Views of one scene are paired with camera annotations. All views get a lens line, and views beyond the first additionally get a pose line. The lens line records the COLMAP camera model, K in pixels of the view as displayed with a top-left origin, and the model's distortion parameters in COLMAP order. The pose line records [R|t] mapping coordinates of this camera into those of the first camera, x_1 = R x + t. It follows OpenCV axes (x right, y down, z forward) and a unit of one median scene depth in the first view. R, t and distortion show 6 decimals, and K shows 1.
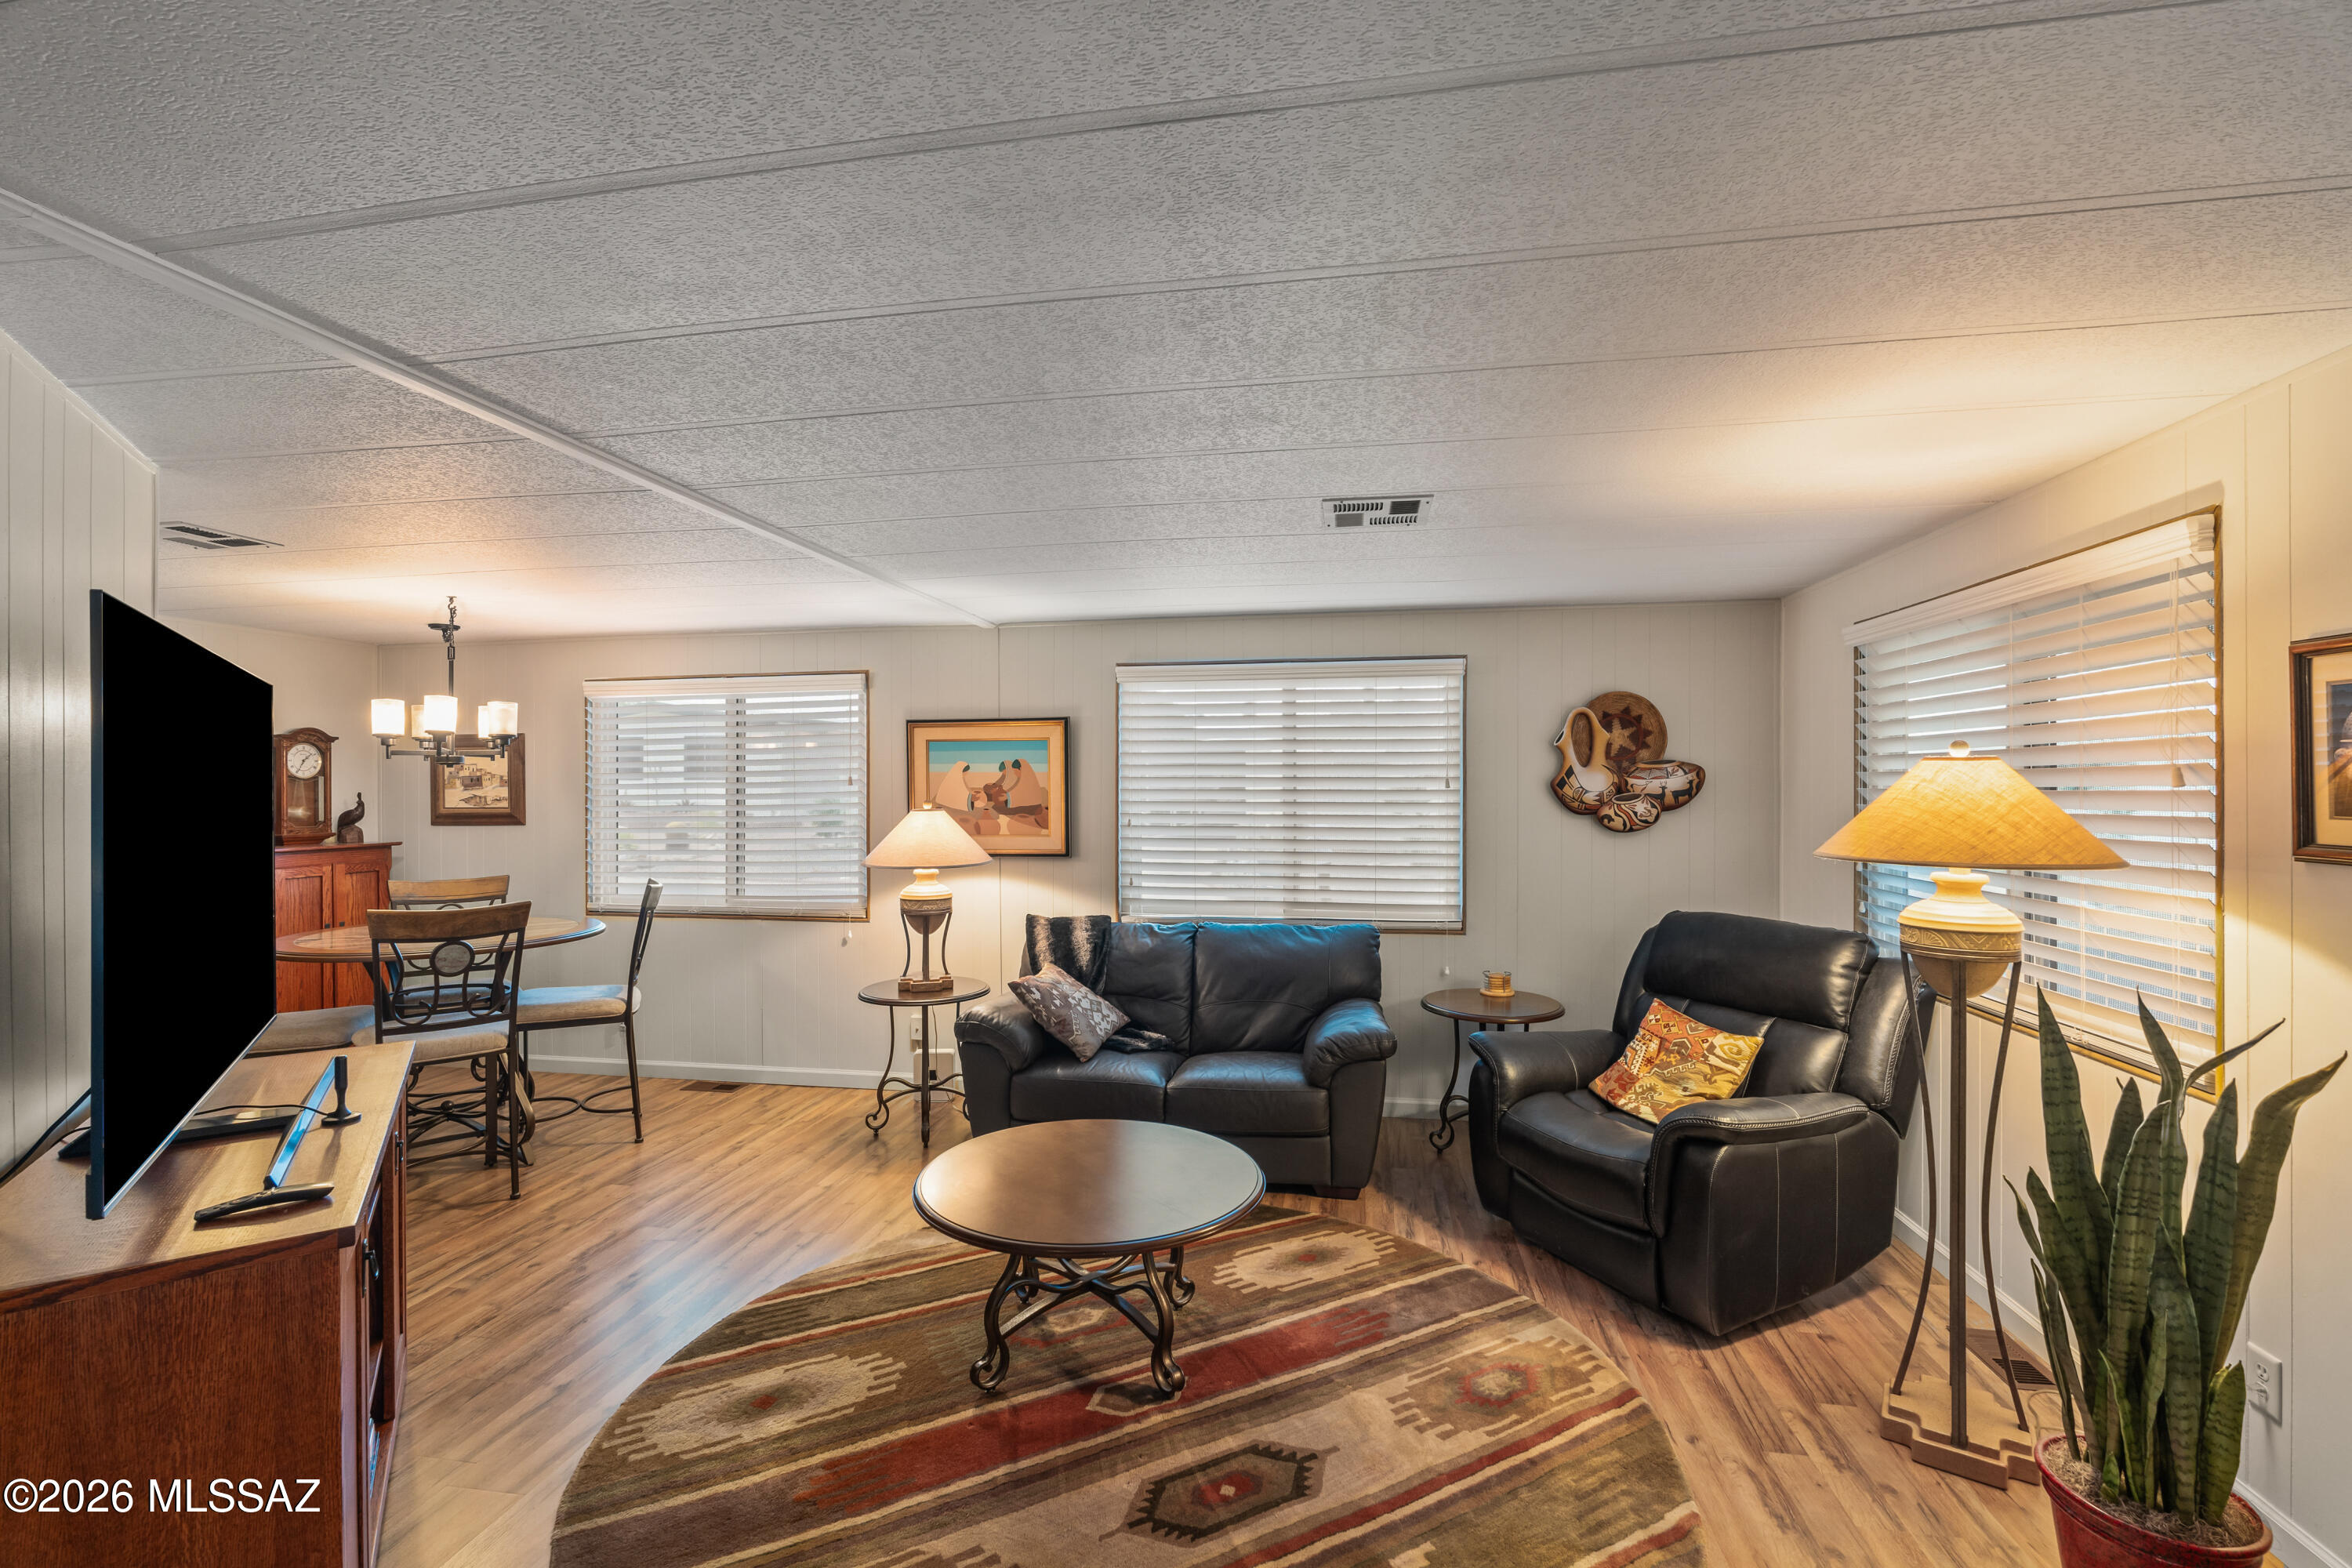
lens RADIAL K [[1053.1, 0, 1188.2], [0, 1053.1, 776.6], [0, 0, 1]] dist [0.000686, 0.000176]
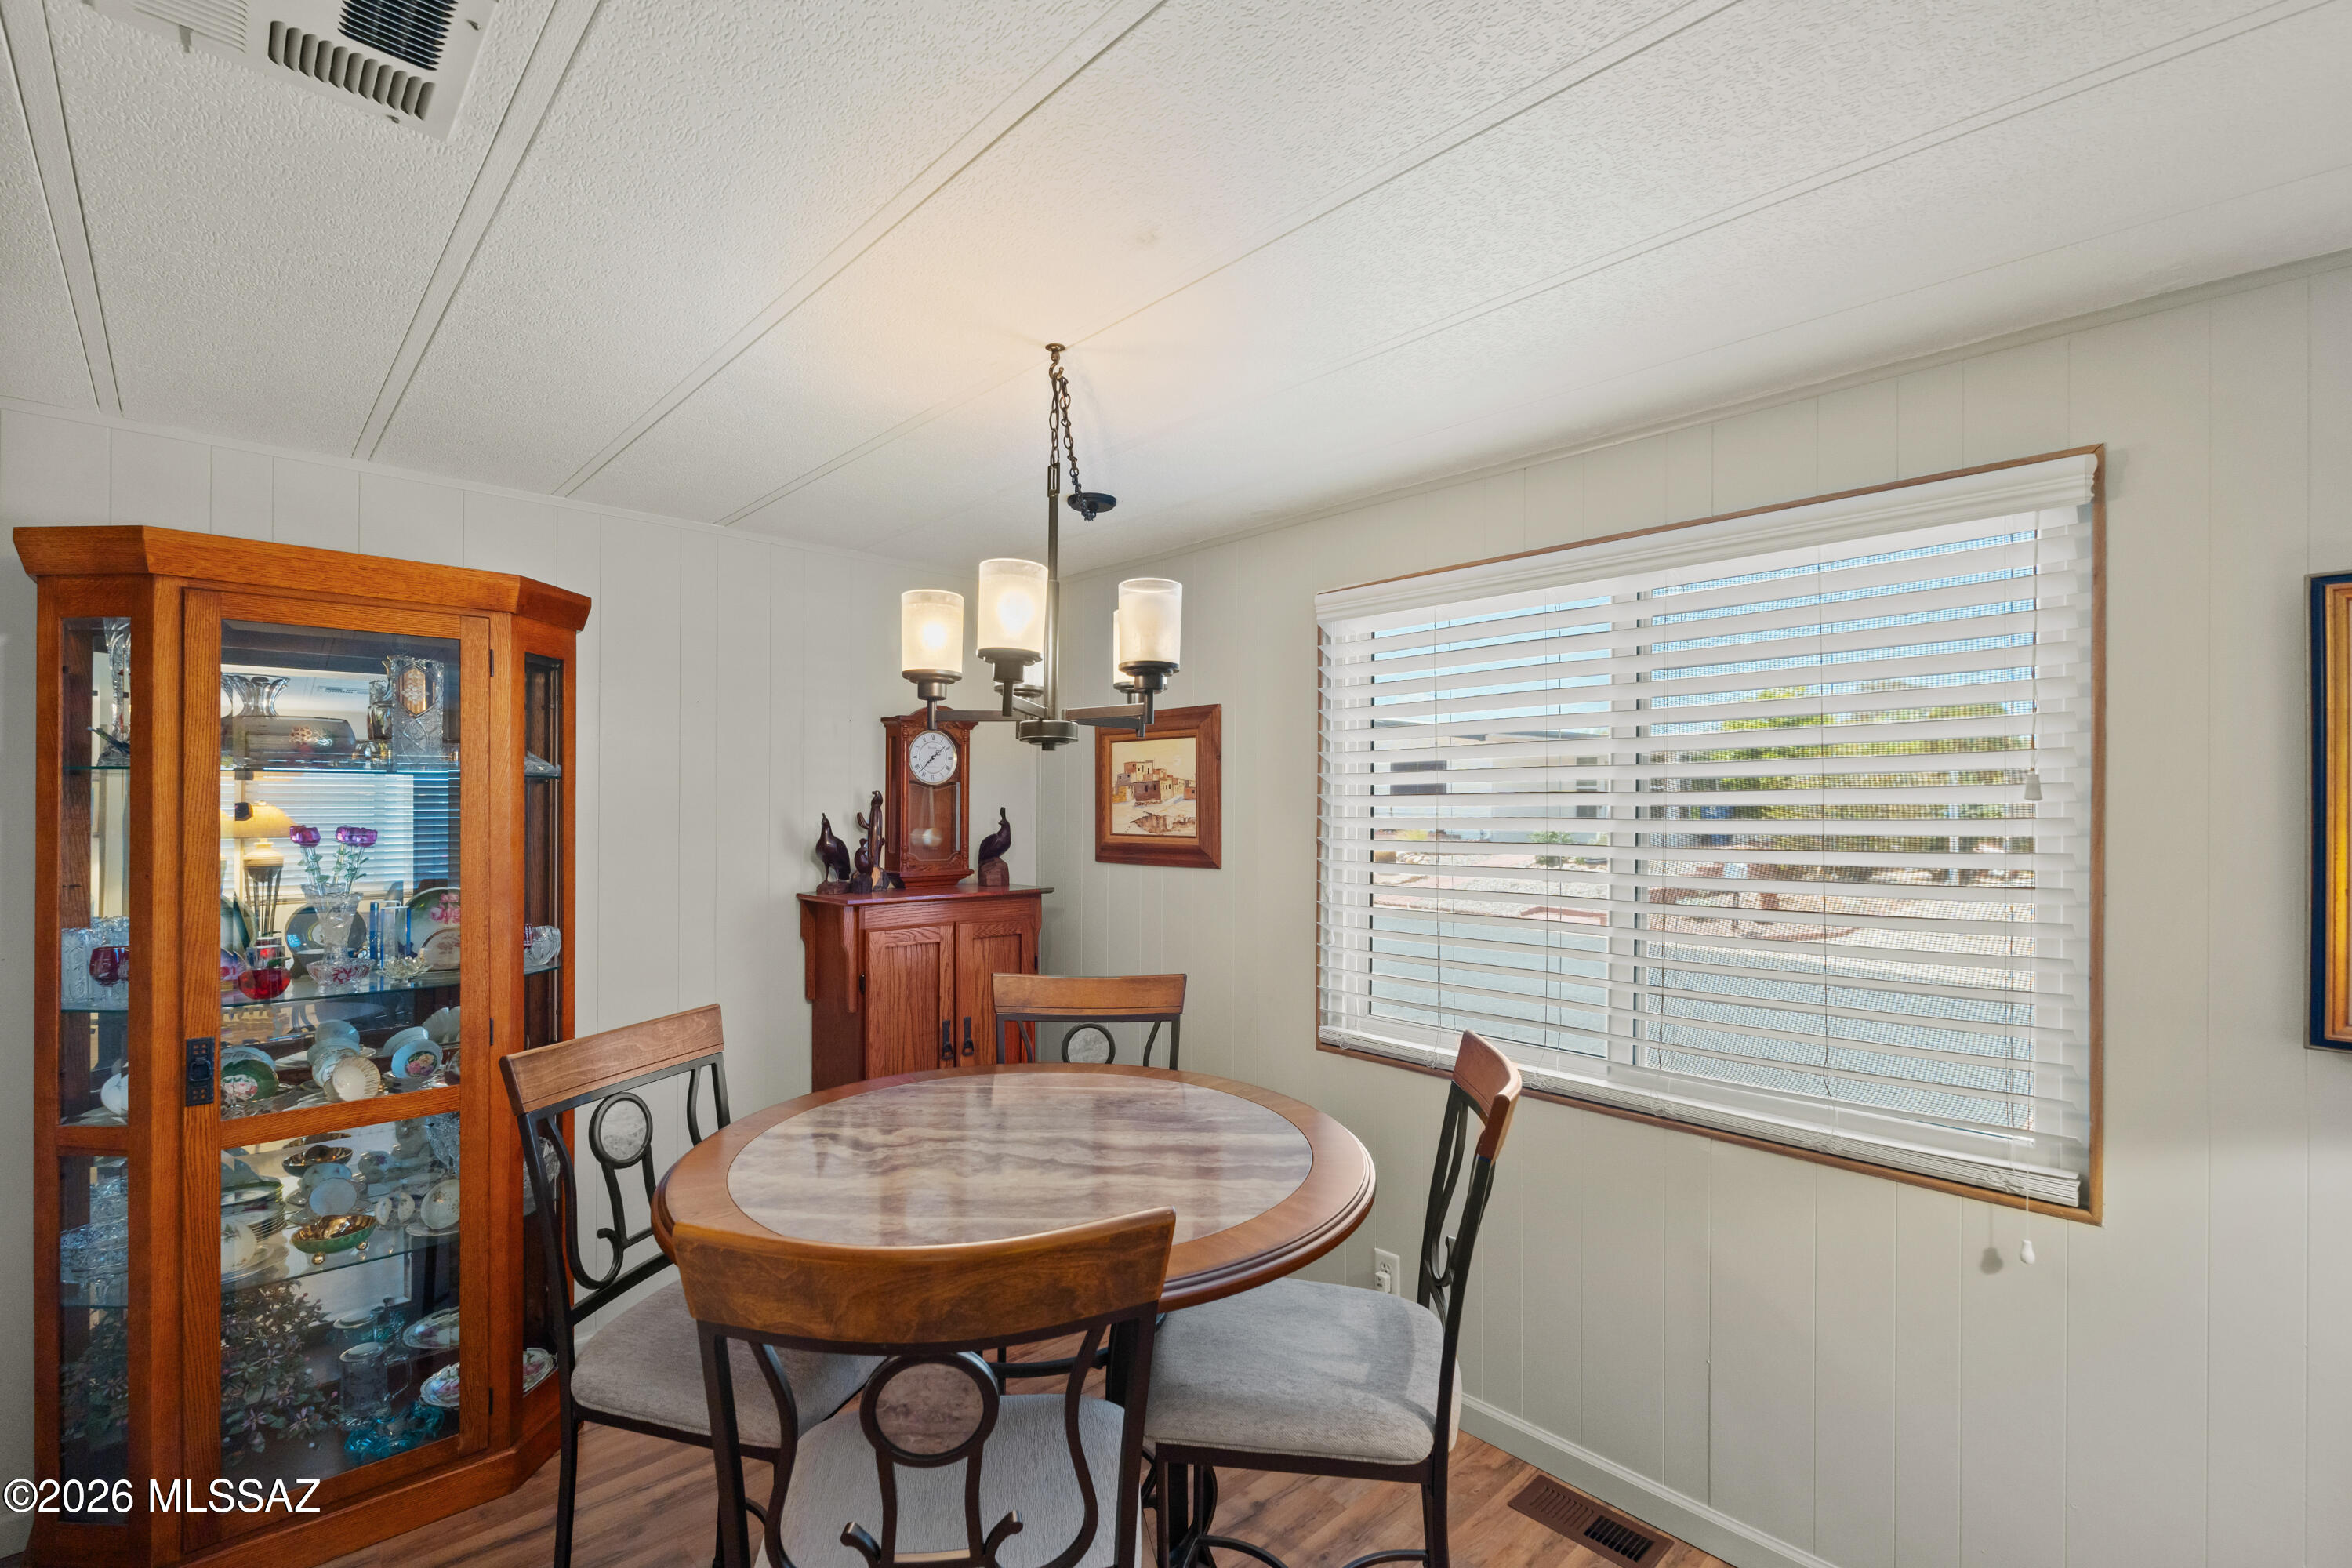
lens RADIAL K [[1033.9, 0, 1174.4], [0, 1033.9, 795.2], [0, 0, 1]] dist [-0.001668, 0.000124]
pose [[0.804218, 0.002553, -0.594330, -0.332983], [-0.005140, 0.999983, -0.002659, 0.008793], [0.594313, 0.005193, 0.804217, 0.560771]]
